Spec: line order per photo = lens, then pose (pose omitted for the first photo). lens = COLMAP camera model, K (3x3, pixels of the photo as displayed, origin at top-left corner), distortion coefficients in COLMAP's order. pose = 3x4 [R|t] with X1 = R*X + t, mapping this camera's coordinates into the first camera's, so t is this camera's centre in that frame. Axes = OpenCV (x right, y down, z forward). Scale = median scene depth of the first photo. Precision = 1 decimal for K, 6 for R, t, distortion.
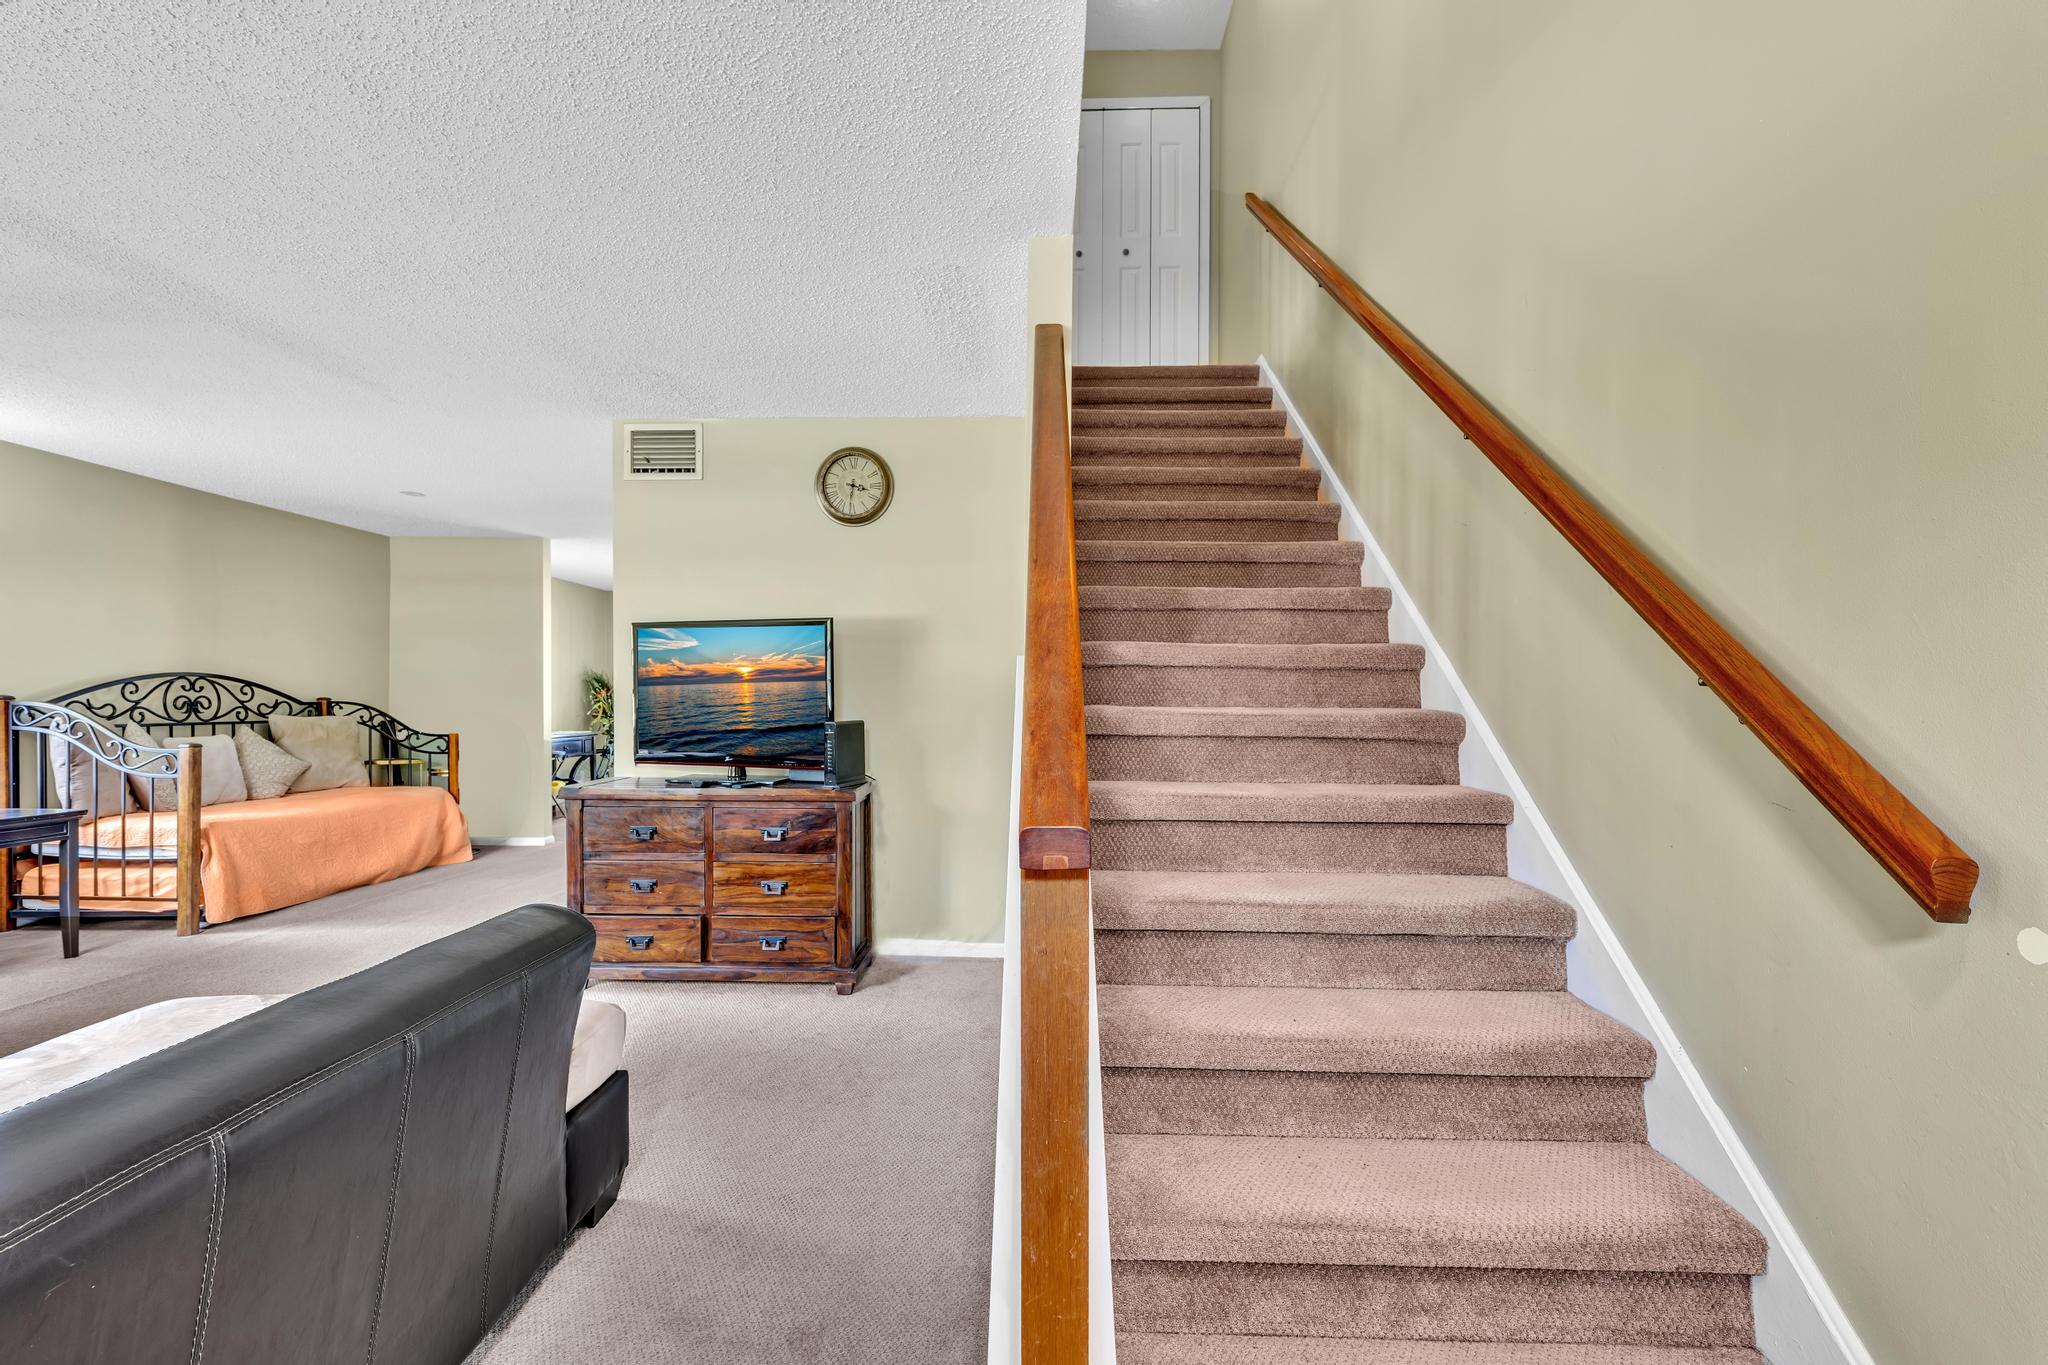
lens RADIAL K [[909.5, 0, 1009.0], [0, 909.5, 715.5], [0, 0, 1]] dist [-0.005050, 0.001508]
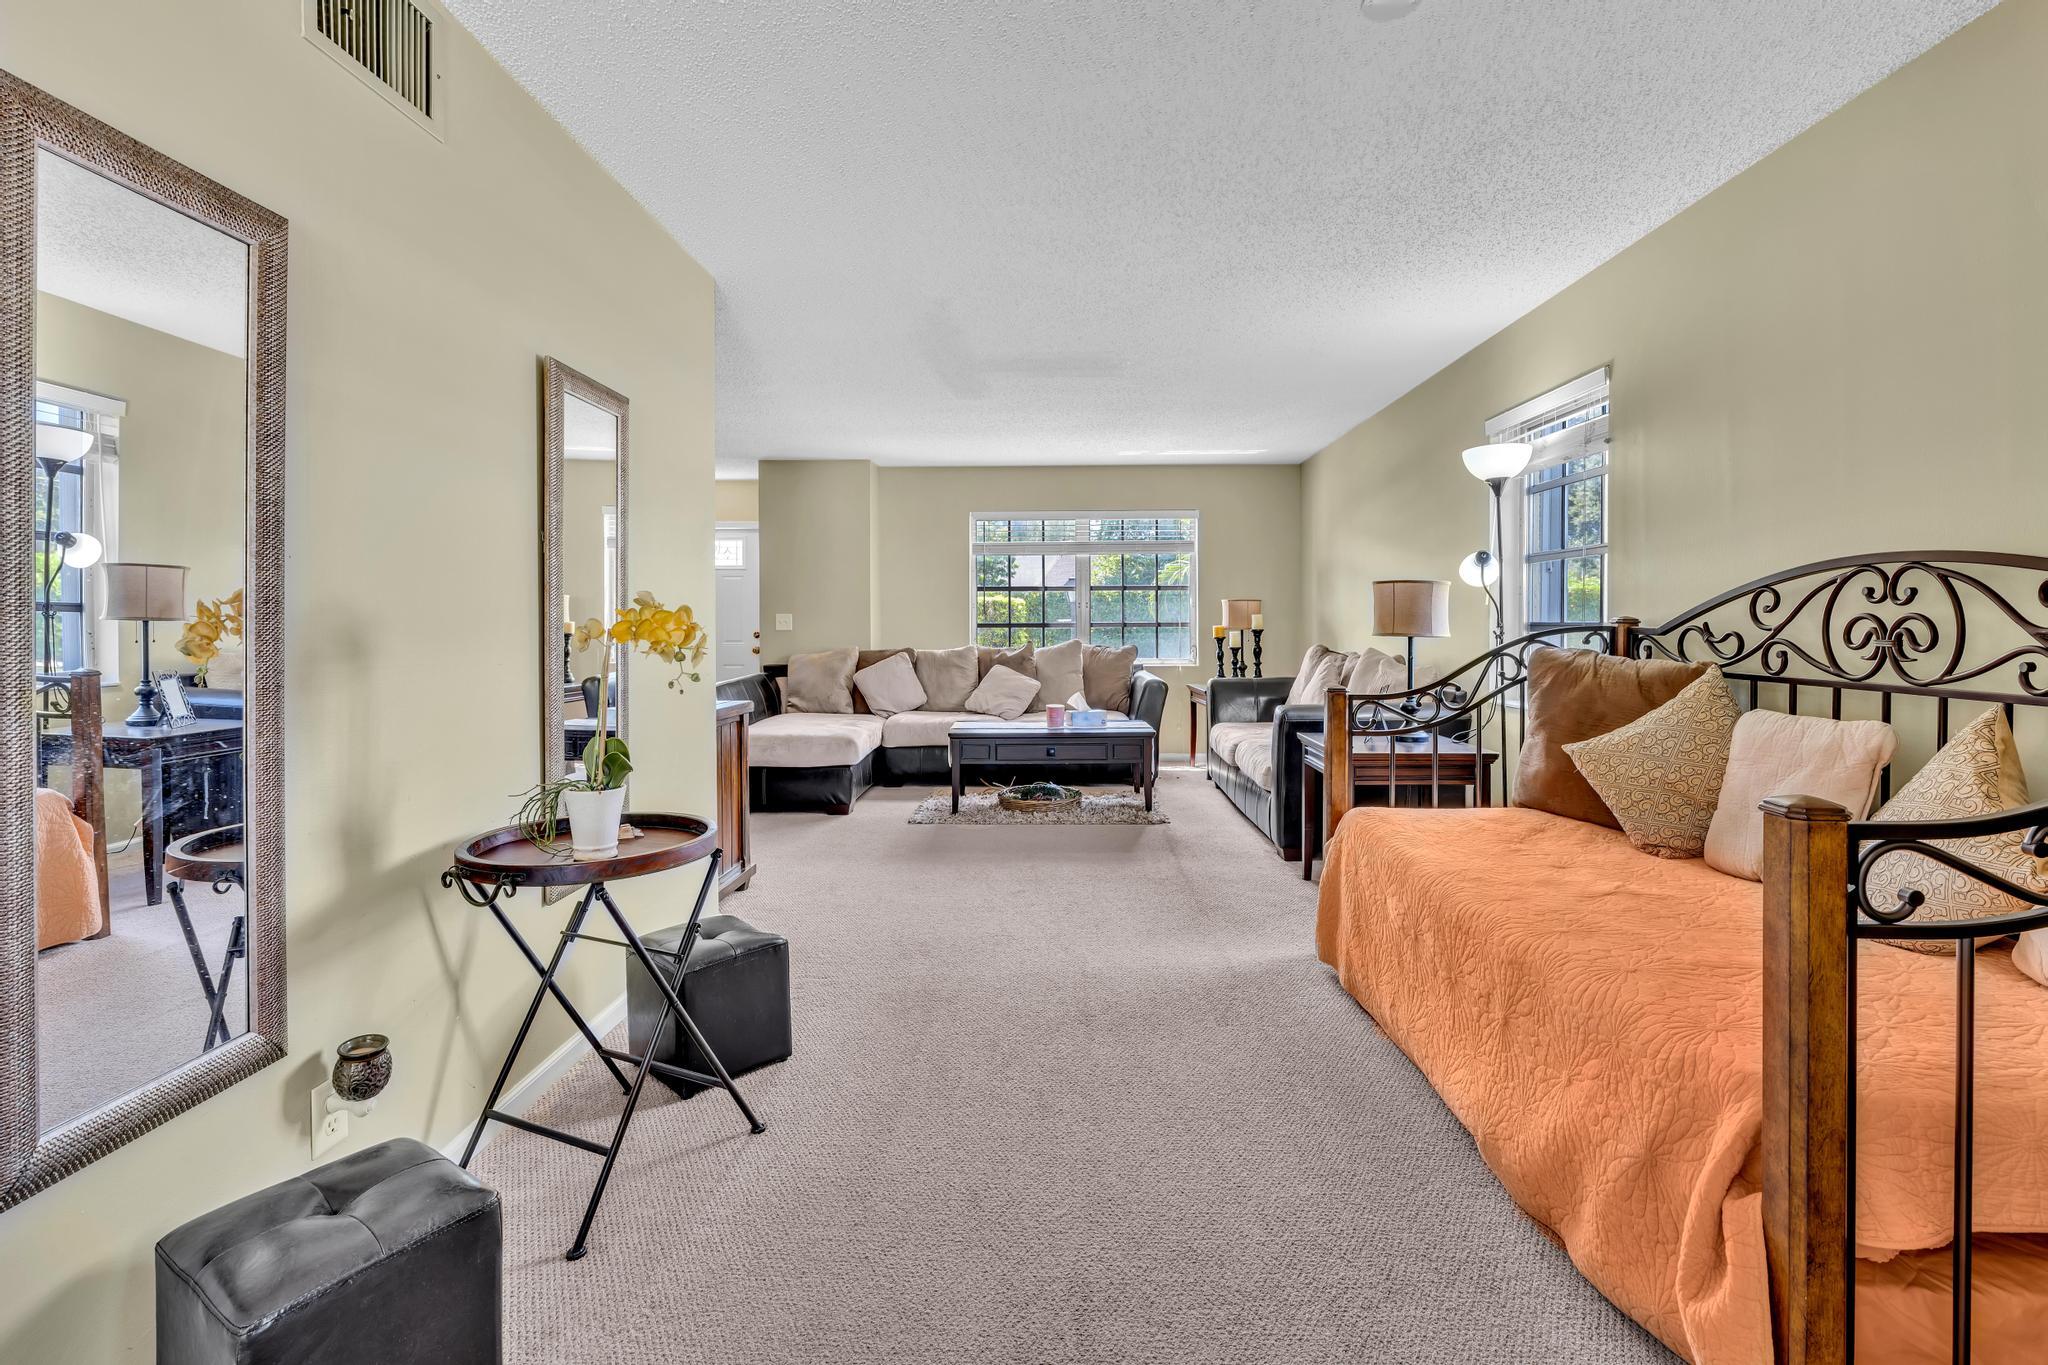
lens RADIAL K [[909.5, 0, 1031.4], [0, 909.5, 628.6], [0, 0, 1]] dist [-0.005050, 0.001508]
pose [[-0.999815, -0.002051, 0.019113, -0.668753], [-0.001571, 0.999683, 0.025114, -0.030005], [-0.019159, 0.025080, -0.999502, 1.672923]]
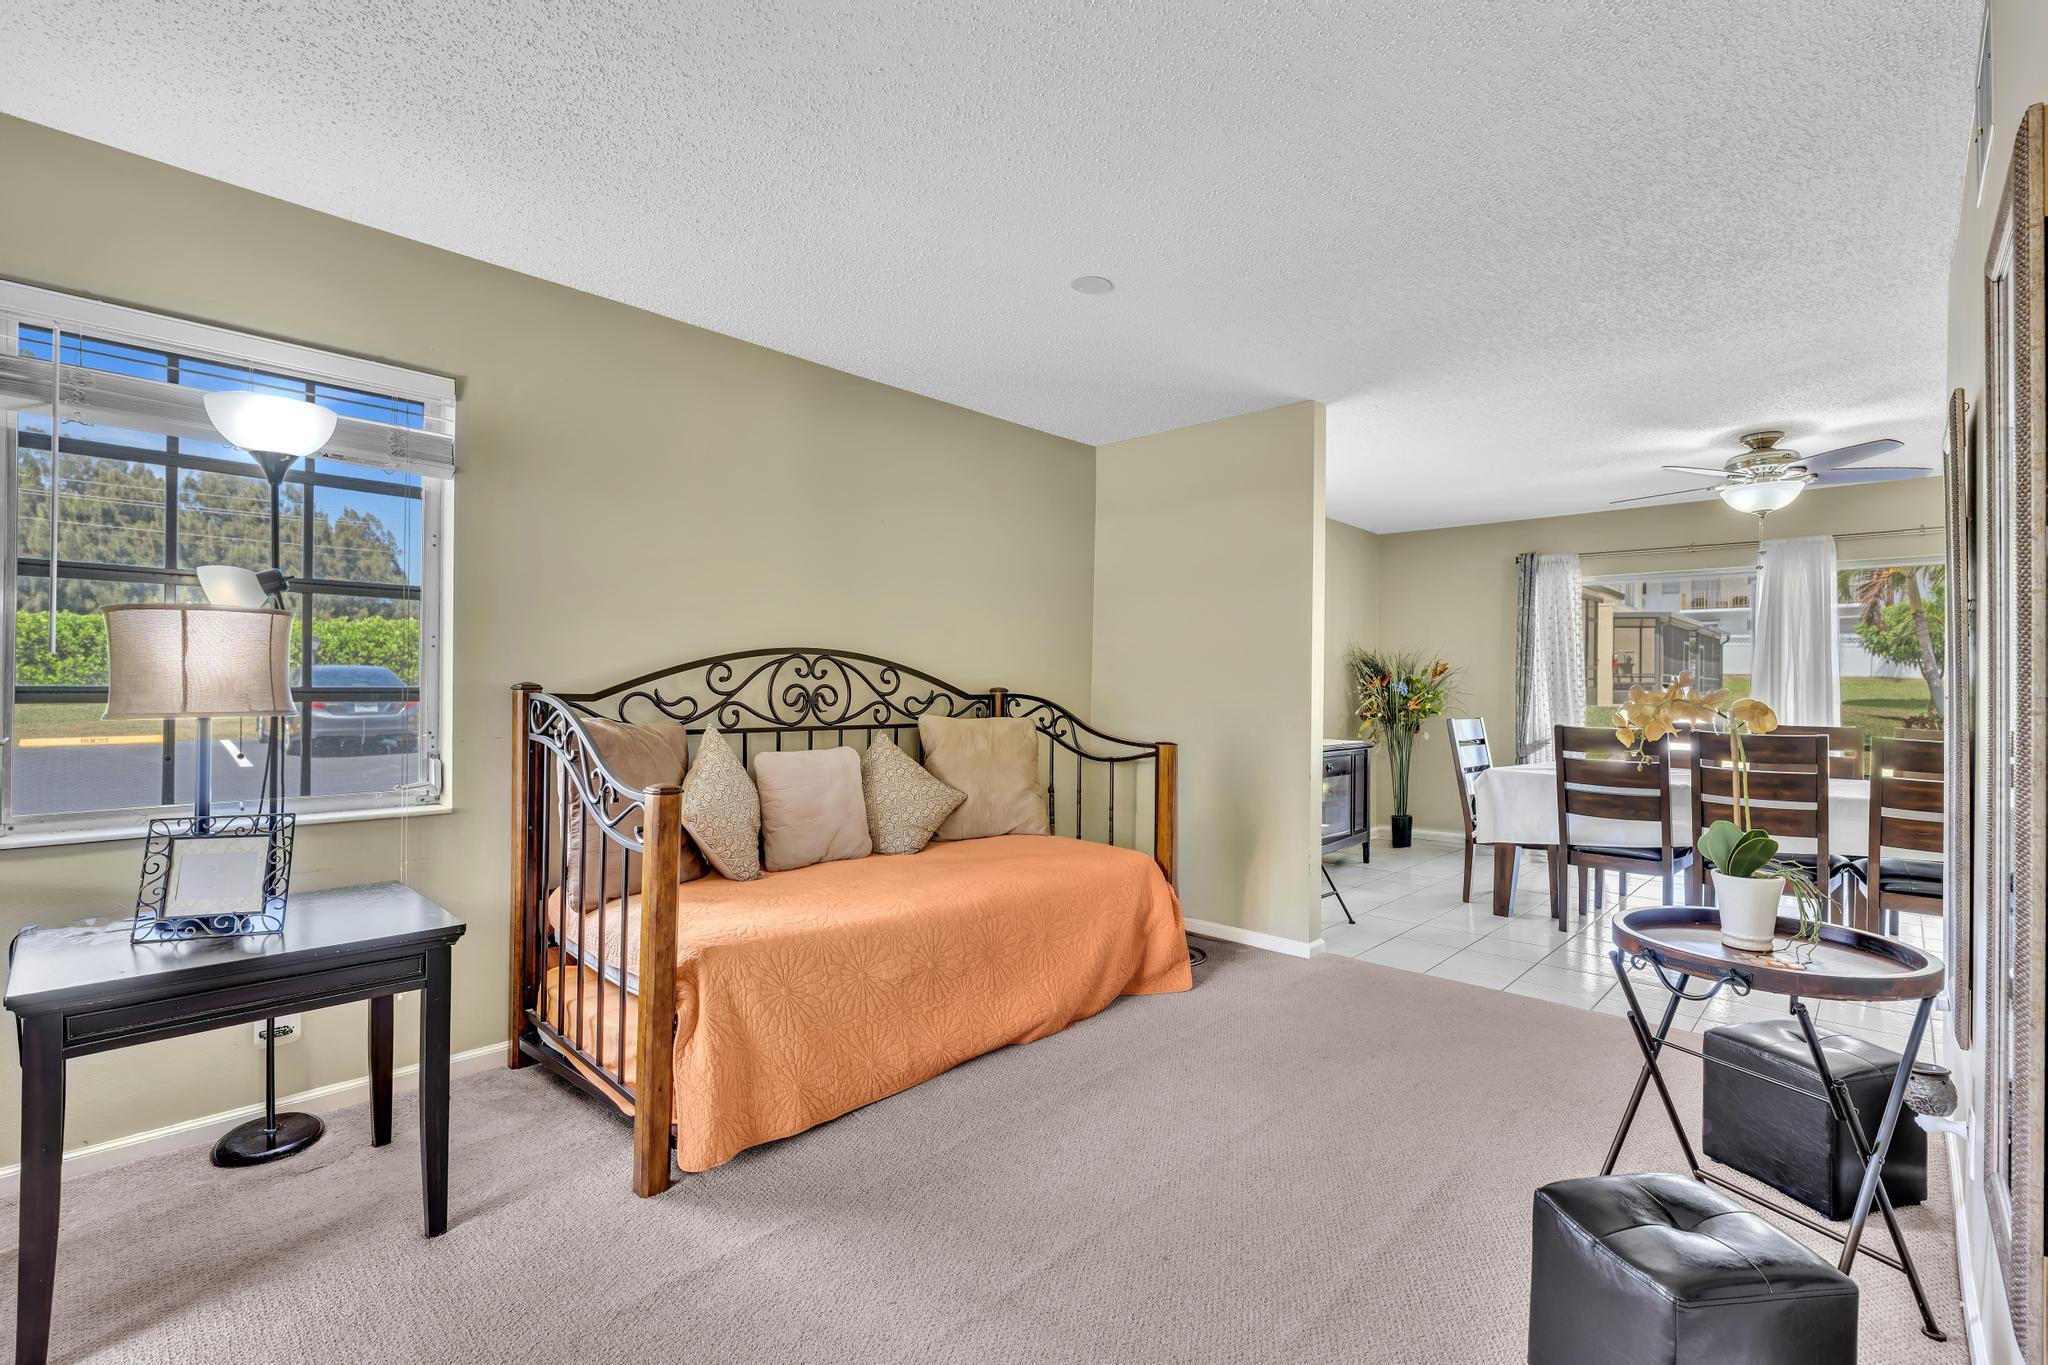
lens RADIAL K [[909.5, 0, 1018.5], [0, 909.5, 686.1], [0, 0, 1]] dist [-0.005050, 0.001508]
pose [[0.735223, 0.006751, -0.677792, -0.434070], [-0.021042, 0.999696, -0.012868, -0.018857], [0.677499, 0.023723, 0.735141, 0.760244]]
